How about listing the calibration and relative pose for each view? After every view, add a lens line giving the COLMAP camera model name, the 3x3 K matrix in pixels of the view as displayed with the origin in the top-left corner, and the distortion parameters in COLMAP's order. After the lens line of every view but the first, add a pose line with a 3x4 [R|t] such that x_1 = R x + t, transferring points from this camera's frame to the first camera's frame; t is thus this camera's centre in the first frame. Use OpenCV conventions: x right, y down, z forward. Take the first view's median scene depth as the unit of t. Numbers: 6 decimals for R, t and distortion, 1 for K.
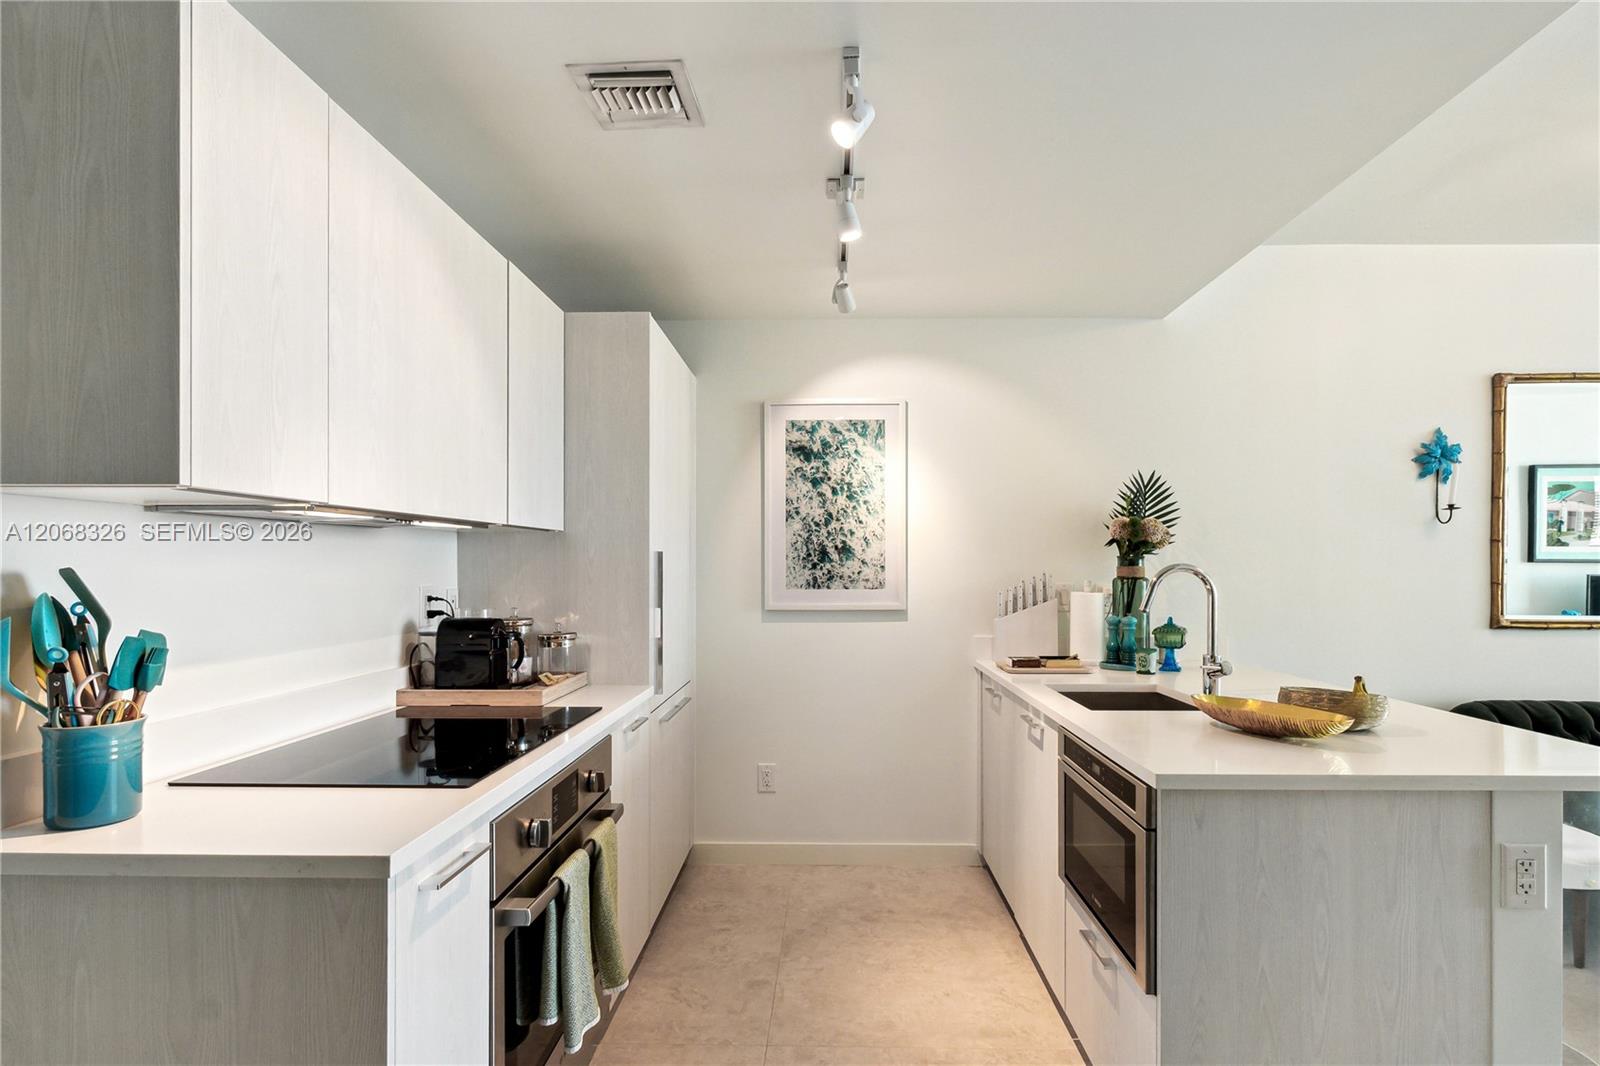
lens RADIAL K [[782.4, 0, 843.1], [0, 782.4, 568.7], [0, 0, 1]] dist [-0.004396, 0.000973]
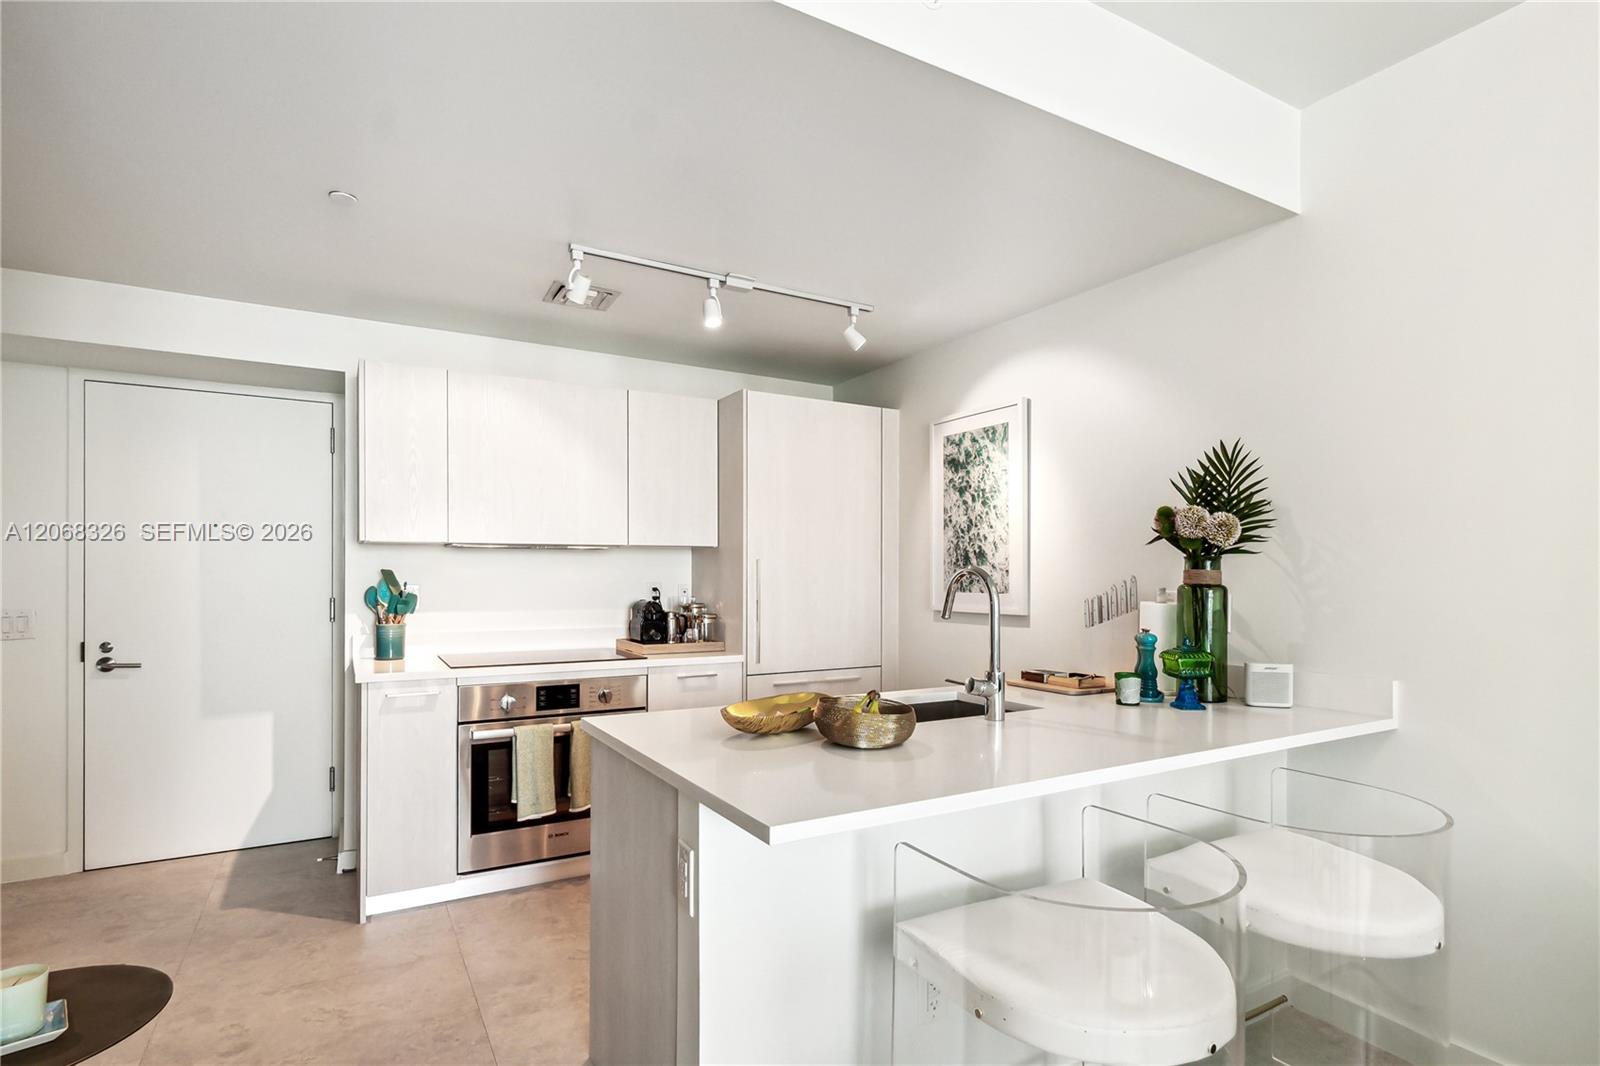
lens RADIAL K [[782.4, 0, 810.9], [0, 782.4, 581.2], [0, 0, 1]] dist [-0.004396, 0.000973]
pose [[0.531837, 0.011225, -0.846772, 0.766377], [-0.004758, 0.999936, 0.010267, 0.001667], [0.846833, -0.001431, 0.531856, 0.265988]]
